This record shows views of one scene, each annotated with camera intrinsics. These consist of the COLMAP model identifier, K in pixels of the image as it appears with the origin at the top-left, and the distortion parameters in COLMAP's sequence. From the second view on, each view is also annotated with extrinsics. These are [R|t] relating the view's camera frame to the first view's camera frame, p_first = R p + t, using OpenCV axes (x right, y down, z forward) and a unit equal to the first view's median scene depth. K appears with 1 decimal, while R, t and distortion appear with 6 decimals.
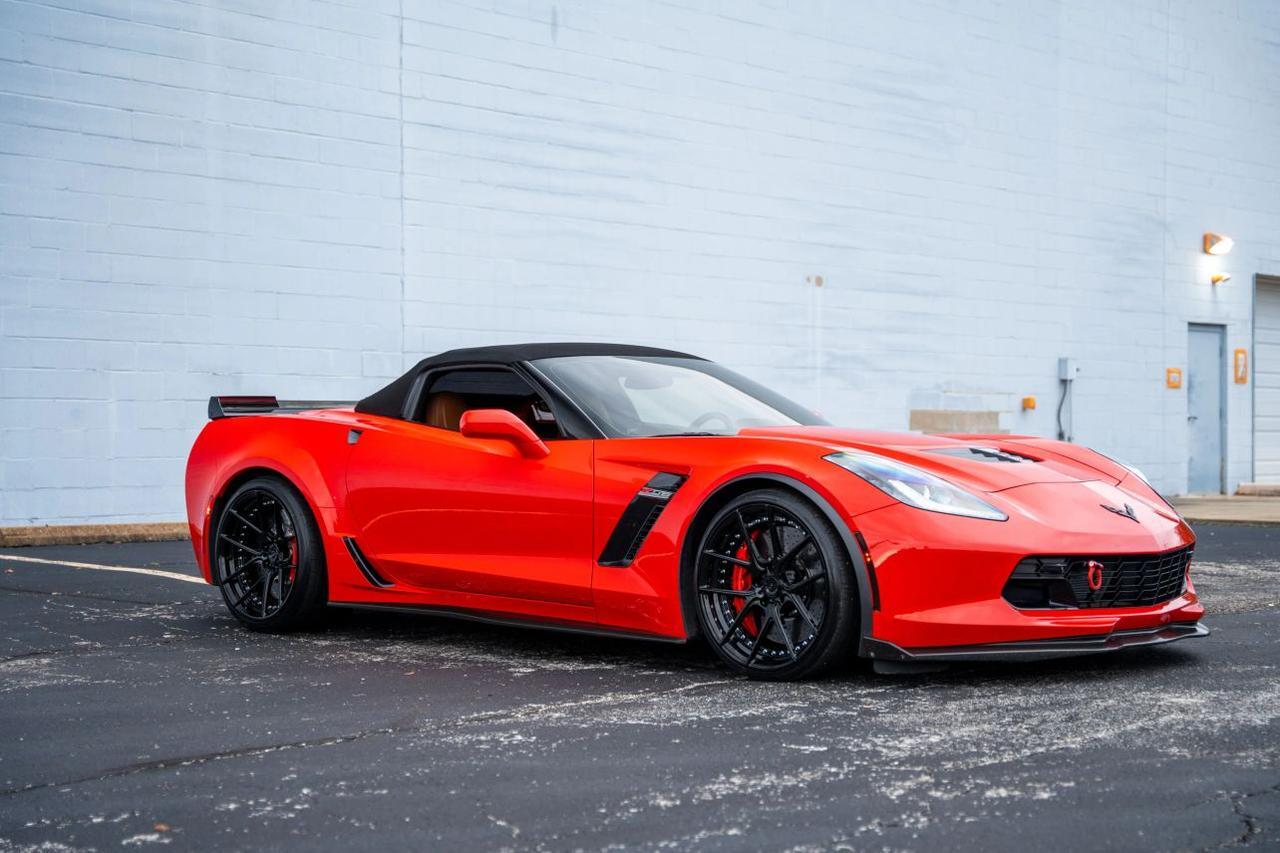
lens RADIAL K [[1837.3, 0, 657.5], [0, 1837.3, 445.8], [0, 0, 1]] dist [0.108947, 0.094441]
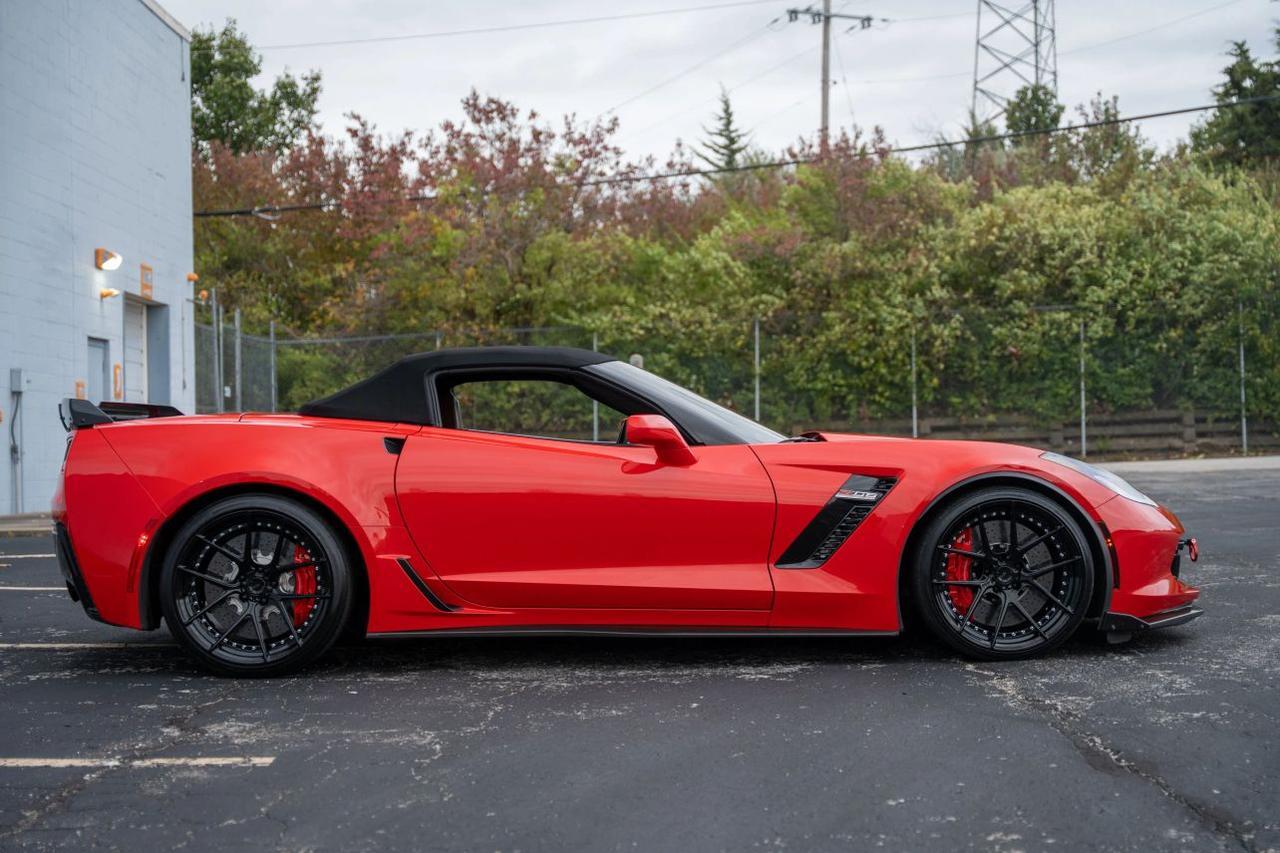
lens RADIAL K [[1822.1, 0, 650.9], [0, 1822.1, 445.1], [0, 0, 1]] dist [0.109260, 0.052974]
pose [[0.719844, -0.005074, 0.694117, -0.721540], [0.011631, 0.999921, -0.004754, 0.001088], [-0.694039, 0.011495, 0.719846, 0.301729]]
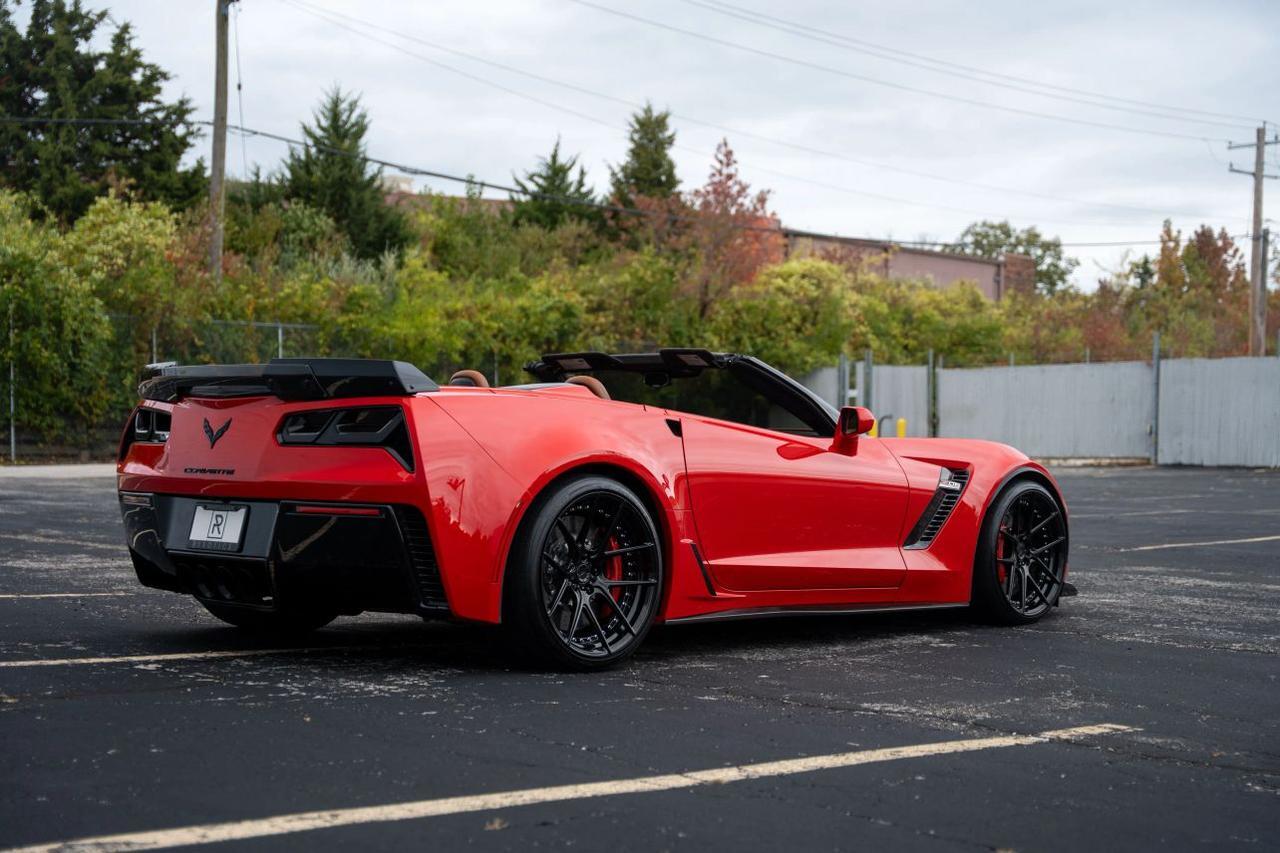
lens RADIAL K [[1741.7, 0, 640.0], [0, 1741.7, 426.5], [0, 0, 1]] dist [0.098855, 0.012183]
pose [[0.037315, 0.023178, 0.999035, -1.038256], [-0.011949, 0.999670, -0.022746, 0.014574], [-0.999232, -0.011088, 0.037580, 1.042212]]
